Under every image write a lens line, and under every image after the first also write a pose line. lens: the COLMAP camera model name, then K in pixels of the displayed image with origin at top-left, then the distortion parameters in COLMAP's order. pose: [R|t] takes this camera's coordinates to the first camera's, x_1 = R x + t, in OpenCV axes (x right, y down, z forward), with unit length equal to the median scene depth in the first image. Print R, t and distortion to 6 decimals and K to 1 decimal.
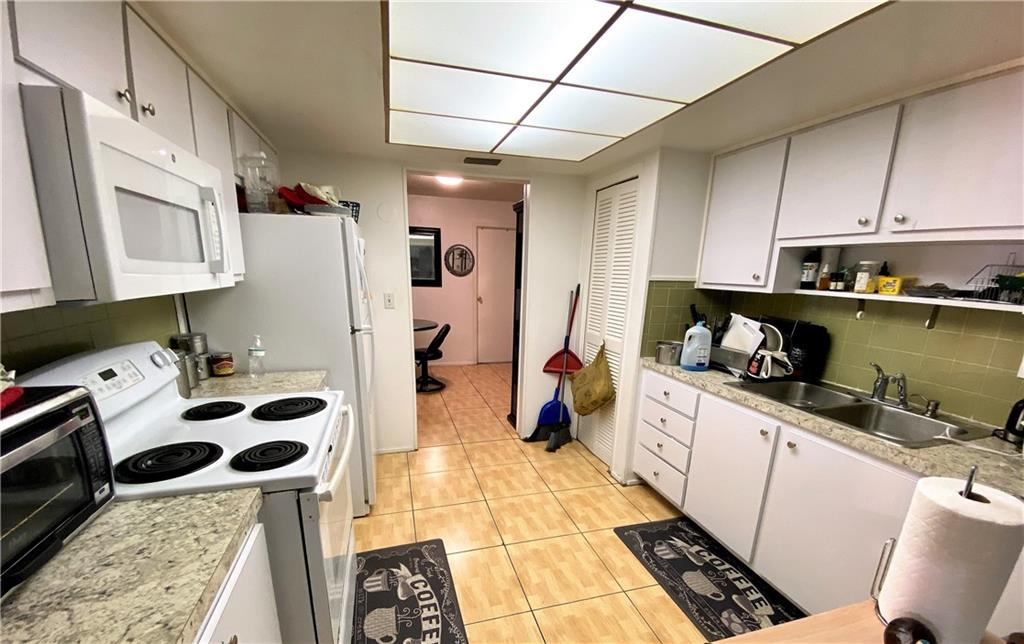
lens RADIAL K [[416.9, 0, 513.7], [0, 416.9, 382.0], [0, 0, 1]] dist [0.007963, -0.019014]
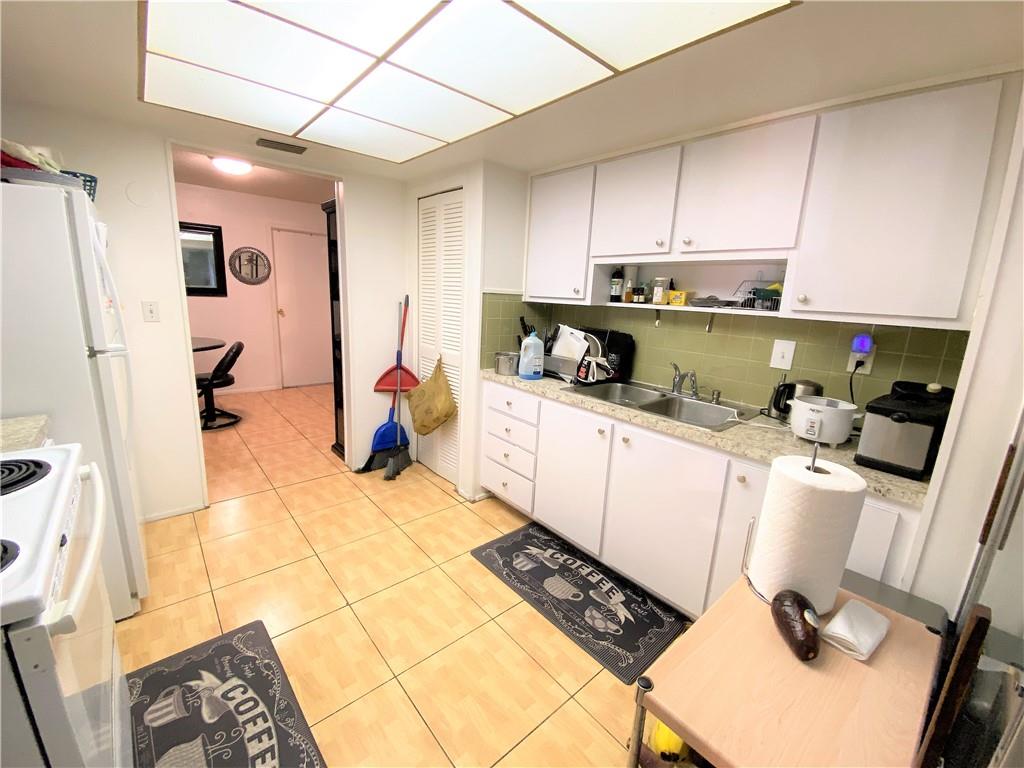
lens RADIAL K [[417.4, 0, 513.8], [0, 417.4, 382.7], [0, 0, 1]] dist [0.022339, -0.022431]
pose [[0.907122, -0.068050, 0.415329, -0.045297], [0.082757, 0.996416, -0.017490, -0.005369], [-0.412650, 0.050237, 0.909503, 0.092648]]
